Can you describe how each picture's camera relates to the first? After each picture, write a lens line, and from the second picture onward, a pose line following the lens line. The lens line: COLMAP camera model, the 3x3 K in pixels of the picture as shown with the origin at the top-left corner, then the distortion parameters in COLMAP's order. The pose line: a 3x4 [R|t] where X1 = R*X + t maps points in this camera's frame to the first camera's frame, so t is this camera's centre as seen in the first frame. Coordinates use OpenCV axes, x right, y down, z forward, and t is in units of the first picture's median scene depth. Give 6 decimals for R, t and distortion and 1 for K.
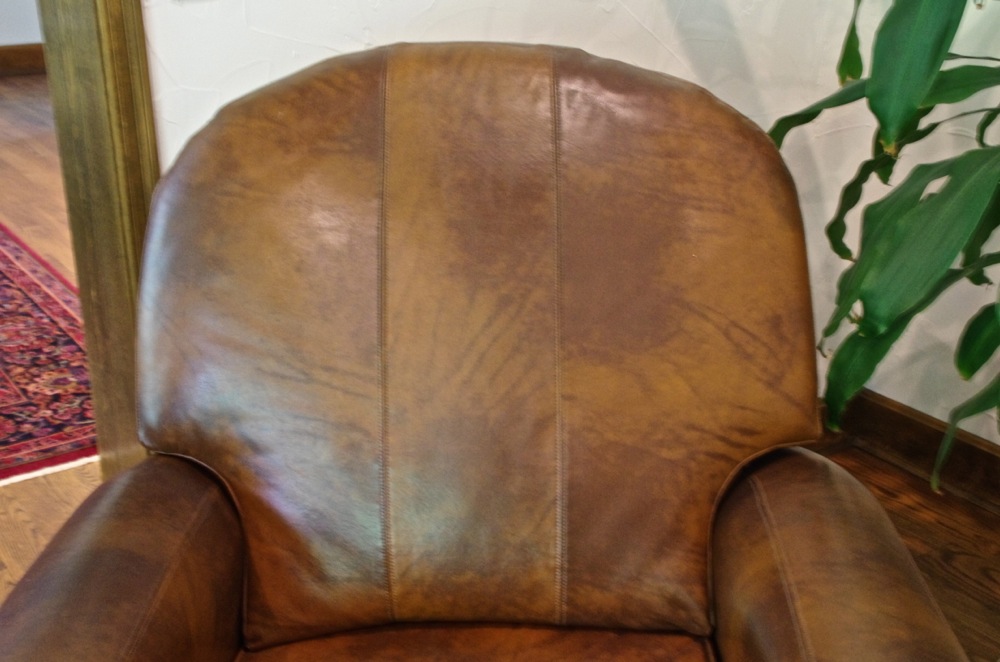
lens RADIAL K [[1394.6, 0, 500.0], [0, 1394.6, 331.0], [0, 0, 1]] dist [0.006834, 0.454043]
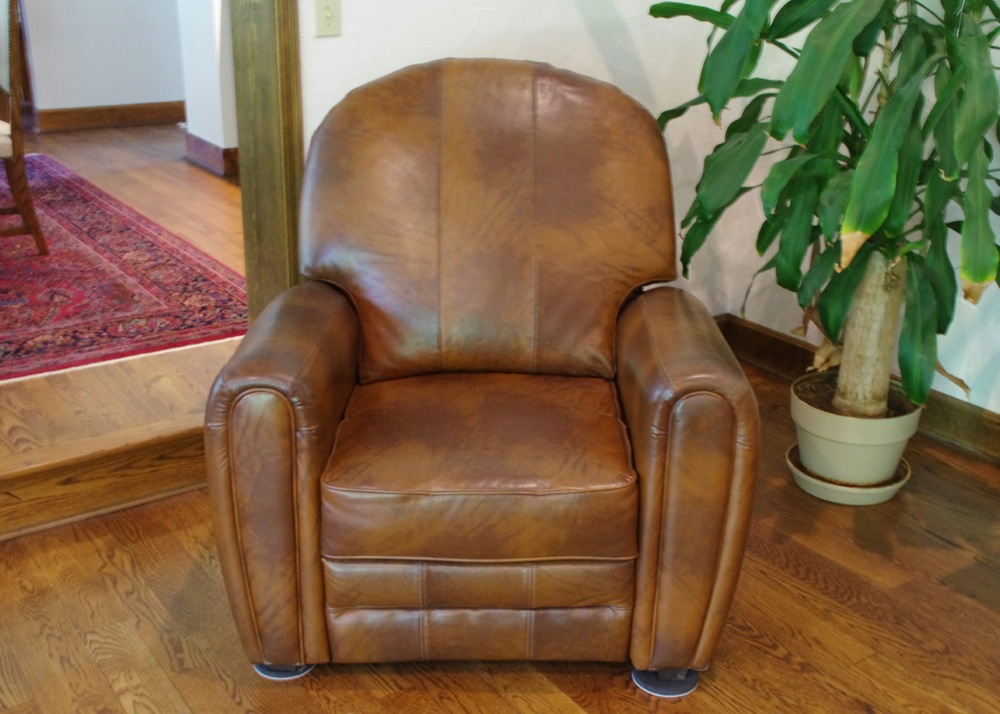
lens RADIAL K [[1202.9, 0, 500.0], [0, 1202.9, 357.0], [0, 0, 1]] dist [-0.040239, -0.007695]
pose [[0.999721, 0.016180, 0.017210, -0.027027], [-0.015861, 0.999703, -0.018525, 0.220294], [-0.017505, 0.018247, 0.999680, -0.577622]]
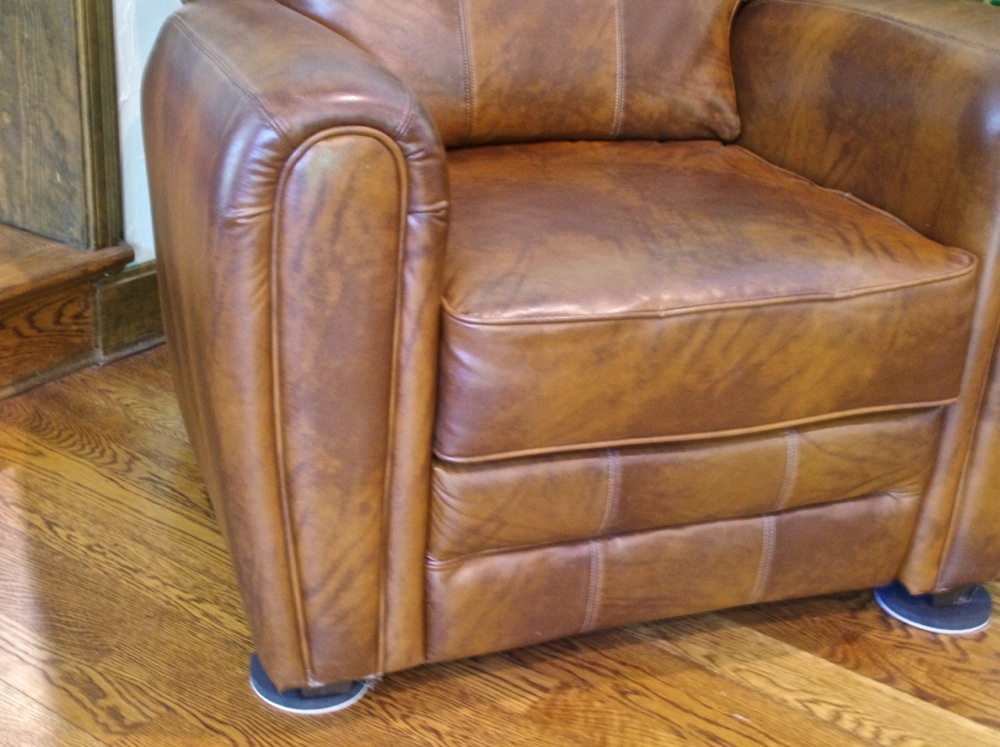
lens RADIAL K [[1445.6, 0, 415.3], [0, 1445.6, 375.9], [0, 0, 1]] dist [0.018755, 0.093230]
pose [[0.950472, -0.088682, 0.297889, -0.454506], [0.075905, 0.995640, 0.054215, 0.323168], [-0.301398, -0.028919, 0.953060, -0.032850]]
